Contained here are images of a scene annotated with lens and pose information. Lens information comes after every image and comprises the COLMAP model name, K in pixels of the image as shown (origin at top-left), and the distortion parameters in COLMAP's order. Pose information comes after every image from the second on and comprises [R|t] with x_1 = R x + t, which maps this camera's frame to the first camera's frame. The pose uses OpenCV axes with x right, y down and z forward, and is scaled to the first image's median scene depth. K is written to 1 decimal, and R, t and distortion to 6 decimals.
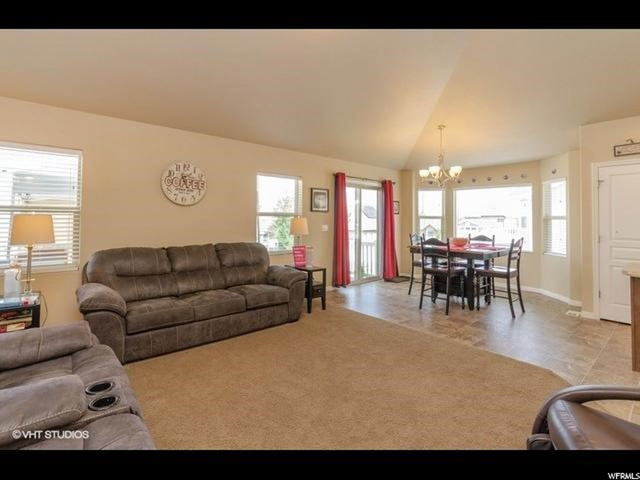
lens RADIAL K [[308.2, 0, 317.0], [0, 308.2, 214.3], [0, 0, 1]] dist [0.003167, 0.000335]
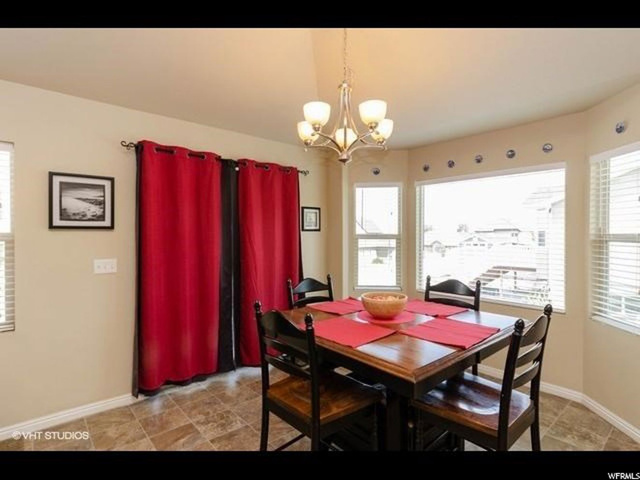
lens RADIAL K [[346.0, 0, 320.0], [0, 346.0, 240.0], [0, 0, 1]] dist [-0.001323, -0.000687]
pose [[0.999680, -0.009777, 0.023335, 0.320450], [0.009052, 0.999479, 0.030968, -0.004669], [-0.023626, -0.030747, 0.999248, 0.494531]]
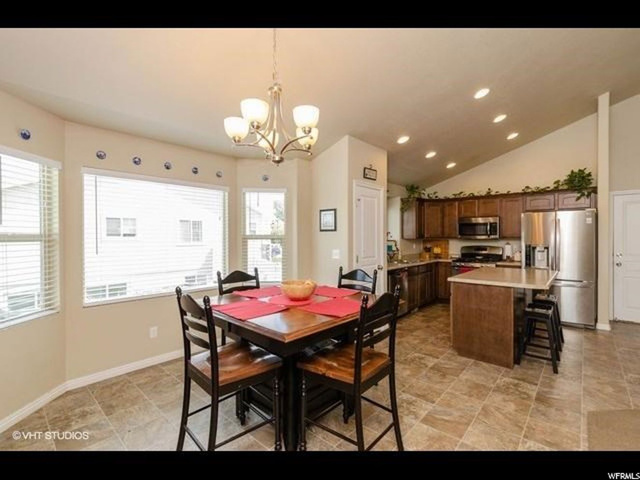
lens RADIAL K [[298.2, 0, 320.0], [0, 298.2, 240.0], [0, 0, 1]] dist [-0.003266, -0.000074]
pose [[-0.134156, -0.018813, 0.990782, 0.003951], [-0.013792, 0.999758, 0.017116, 0.002719], [-0.990864, -0.011369, -0.134383, 0.877460]]
